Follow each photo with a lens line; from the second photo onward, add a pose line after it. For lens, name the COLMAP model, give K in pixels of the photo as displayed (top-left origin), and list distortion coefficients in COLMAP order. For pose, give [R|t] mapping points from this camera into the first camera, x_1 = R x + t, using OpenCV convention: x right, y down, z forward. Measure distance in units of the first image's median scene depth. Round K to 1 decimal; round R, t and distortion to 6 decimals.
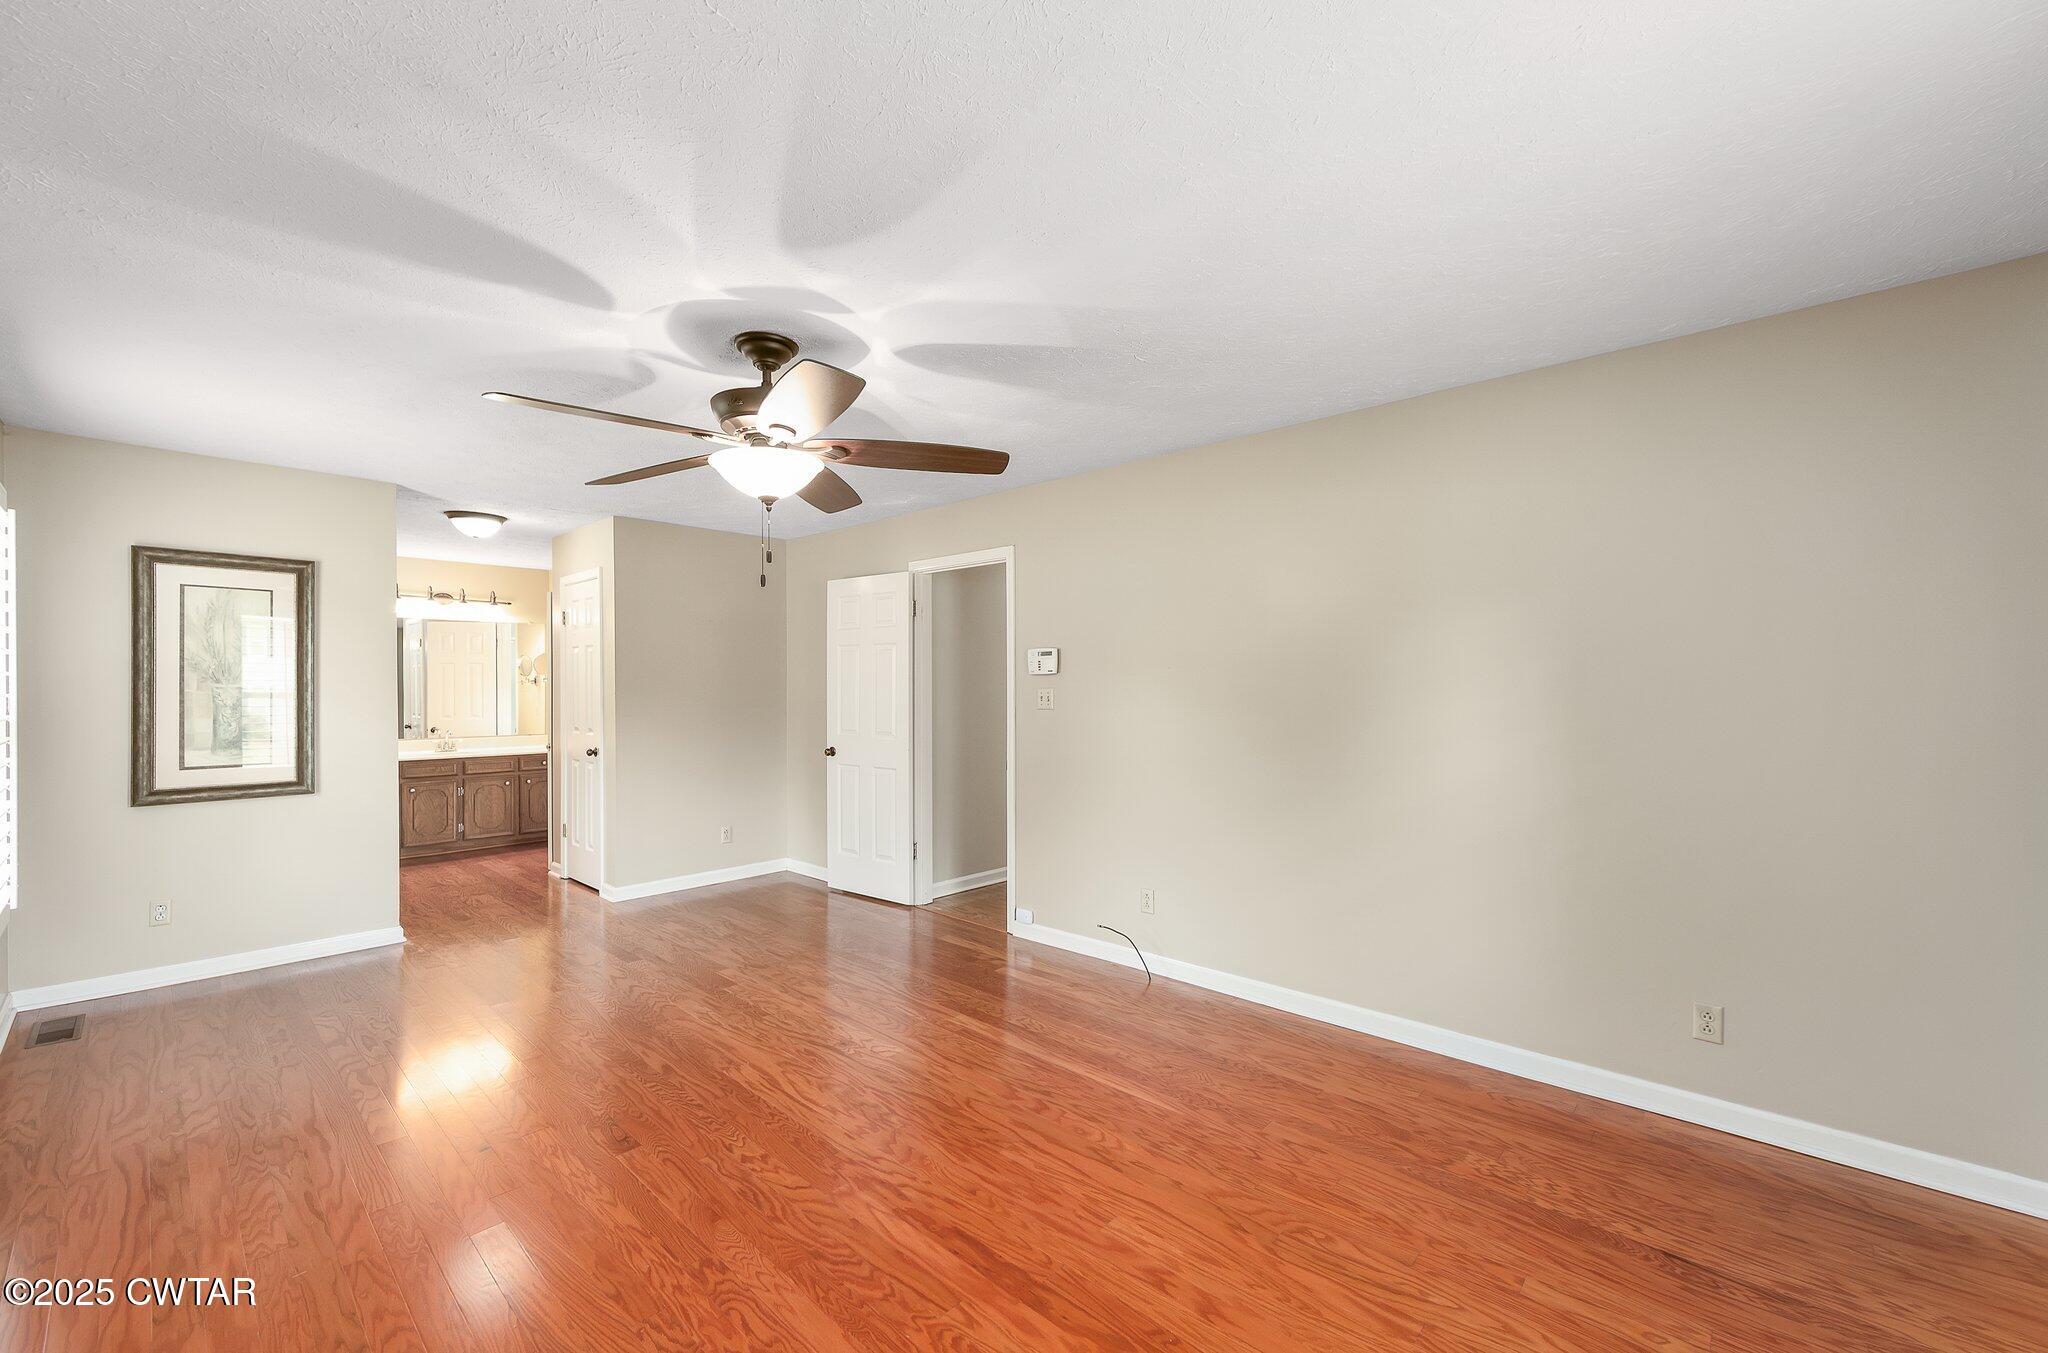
lens RADIAL K [[836.3, 0, 1021.9], [0, 836.3, 682.8], [0, 0, 1]] dist [-0.000288, 0.000244]
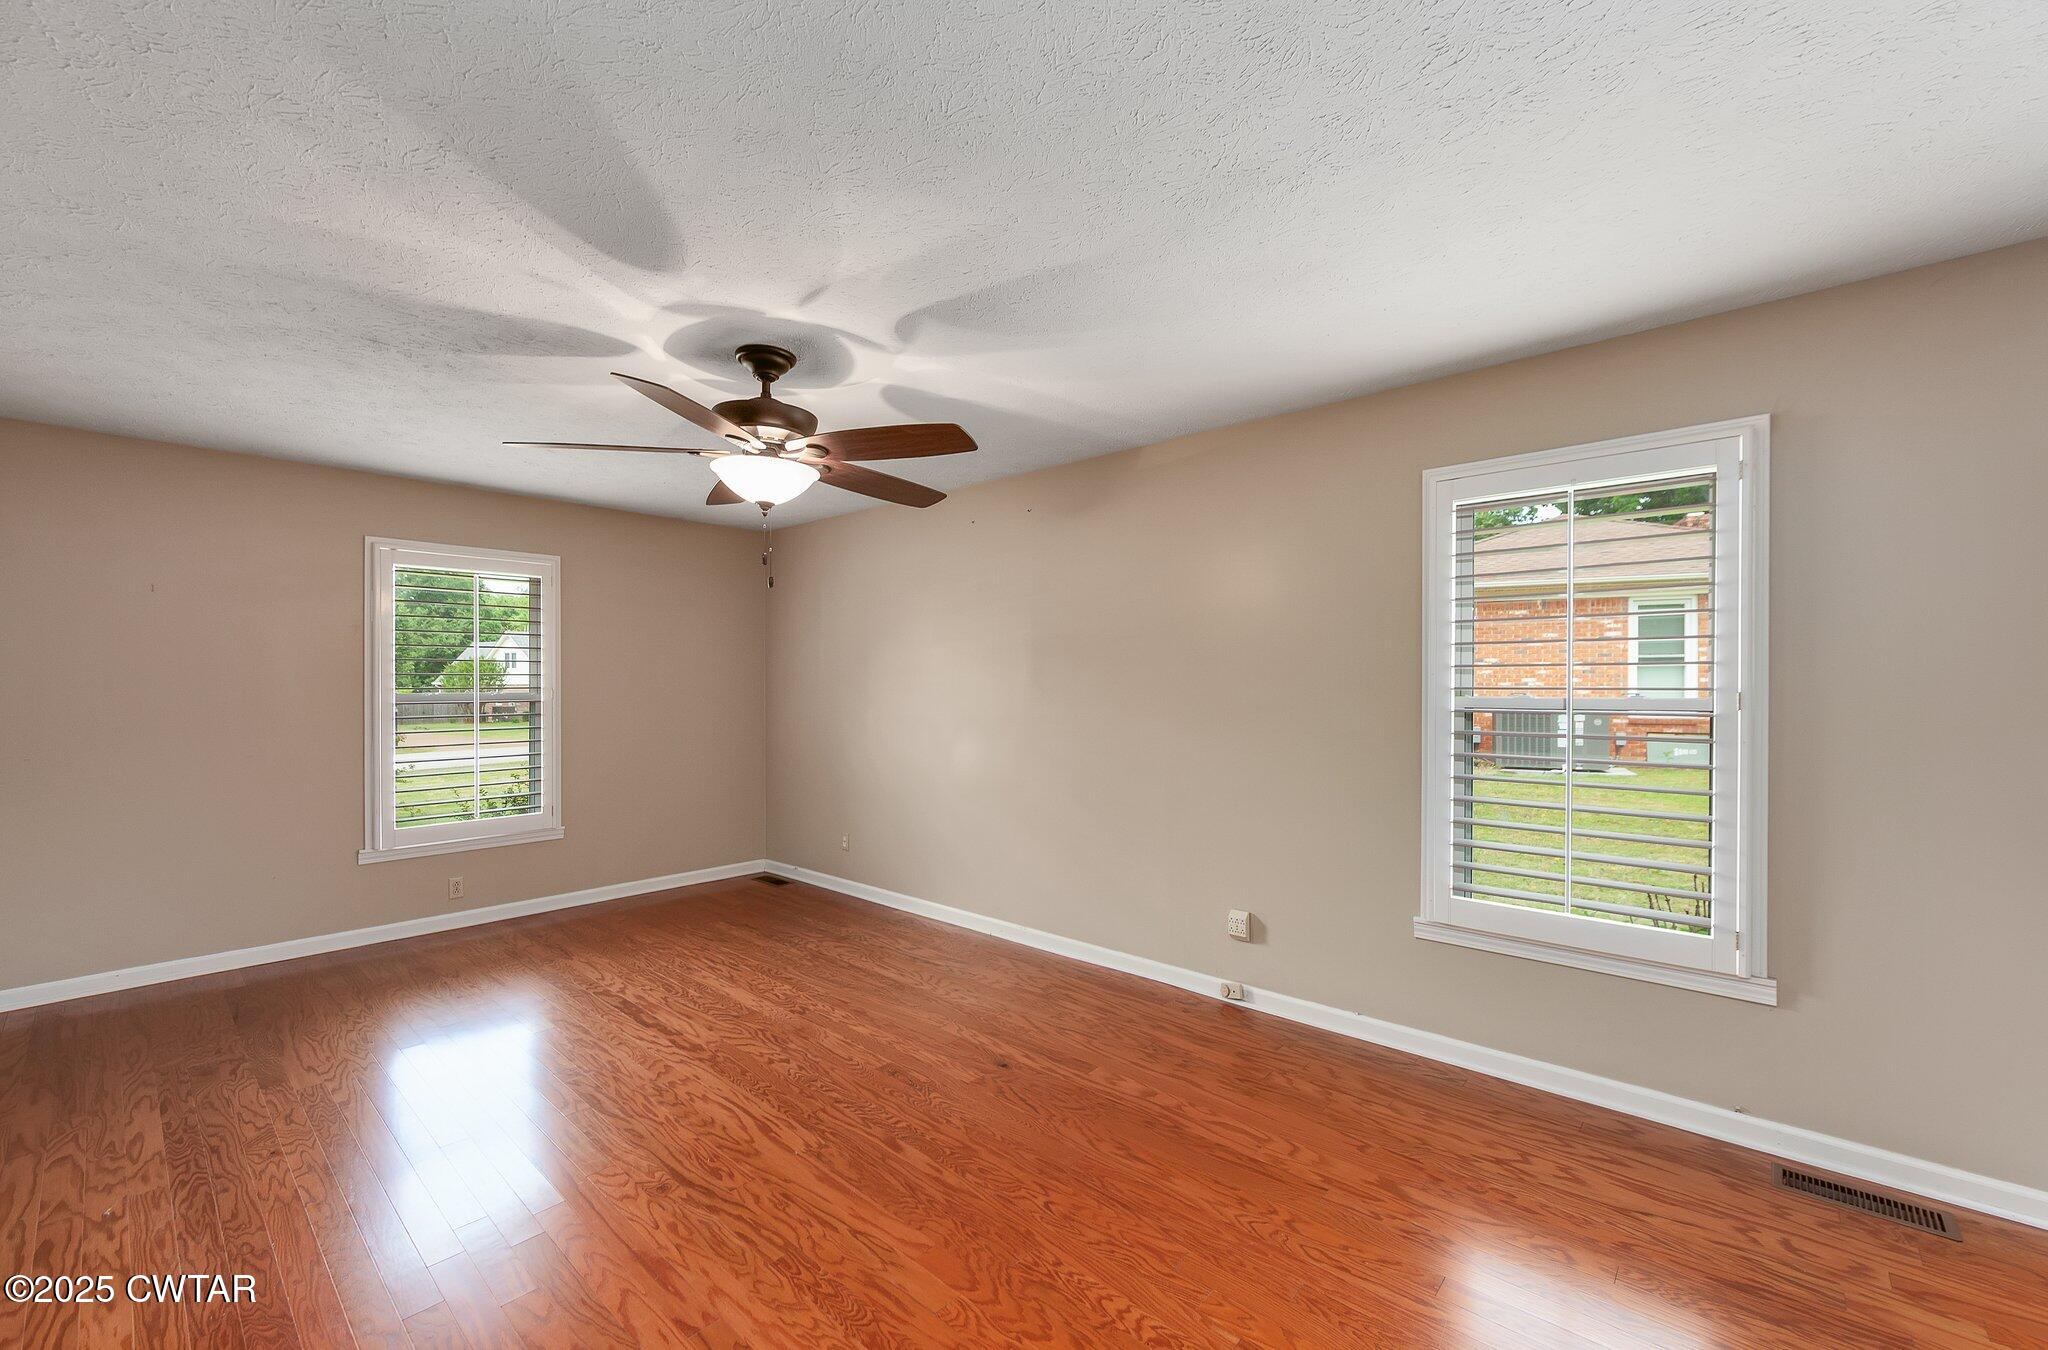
lens RADIAL K [[836.3, 0, 1021.9], [0, 836.3, 681.3], [0, 0, 1]] dist [-0.000288, 0.000244]
pose [[-0.999891, 0.004978, -0.013890, -0.576199], [0.005017, 0.999984, -0.002735, 0.007807], [0.013876, -0.002805, -0.999900, 1.944343]]
